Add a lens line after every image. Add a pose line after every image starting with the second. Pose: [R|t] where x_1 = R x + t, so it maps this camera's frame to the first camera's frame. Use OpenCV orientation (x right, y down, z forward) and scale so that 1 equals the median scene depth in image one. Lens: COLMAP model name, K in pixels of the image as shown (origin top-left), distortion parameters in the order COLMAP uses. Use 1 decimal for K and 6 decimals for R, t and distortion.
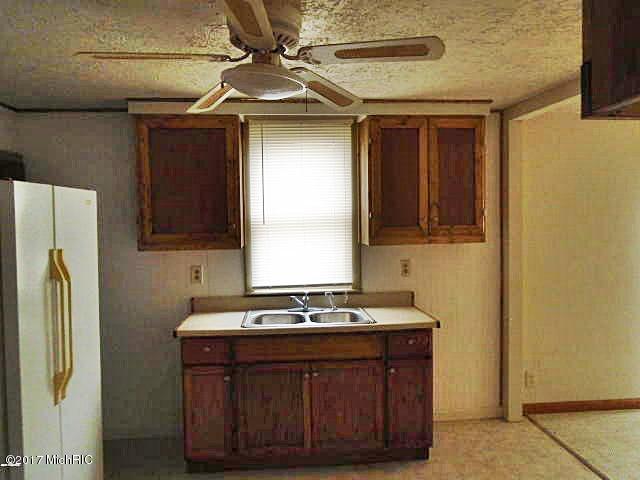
lens RADIAL K [[489.1, 0, 317.9], [0, 489.1, 238.2], [0, 0, 1]] dist [-0.009727, -0.006186]
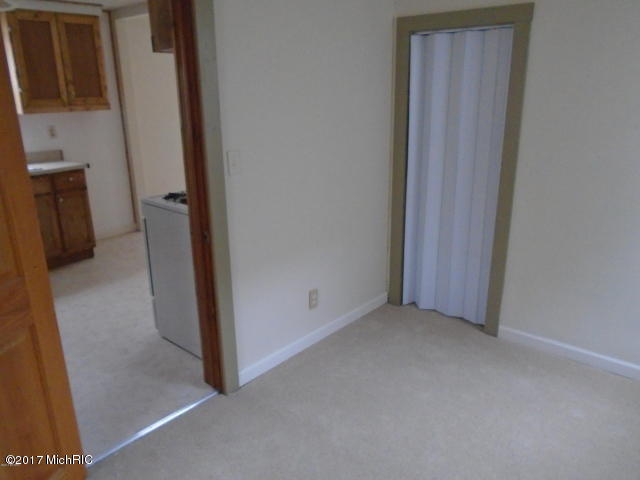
lens RADIAL K [[489.1, 0, 317.9], [0, 489.1, 238.2], [0, 0, 1]] dist [-0.009727, -0.006186]
pose [[0.731855, -0.196422, 0.652538, -0.234616], [0.036380, 0.967455, 0.250413, 0.039165], [-0.680488, -0.159527, 0.715183, -0.530923]]
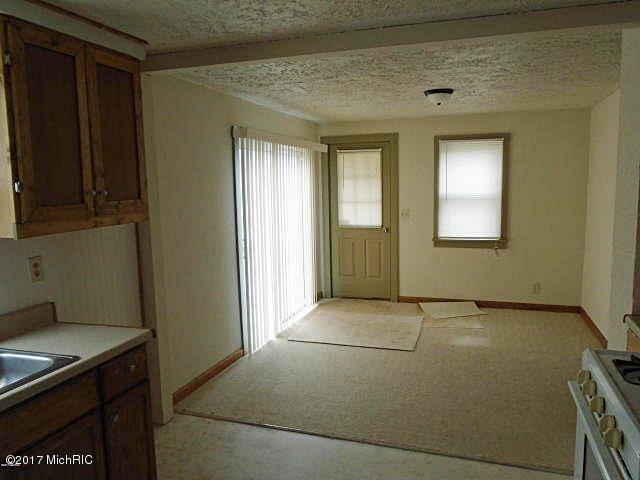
lens RADIAL K [[489.1, 0, 317.9], [0, 489.1, 238.2], [0, 0, 1]] dist [-0.009727, -0.006186]
pose [[0.408328, -0.099163, 0.907433, -0.284612], [0.058995, 0.994871, 0.082172, -0.012525], [-0.910927, 0.019981, 0.412084, 0.423085]]
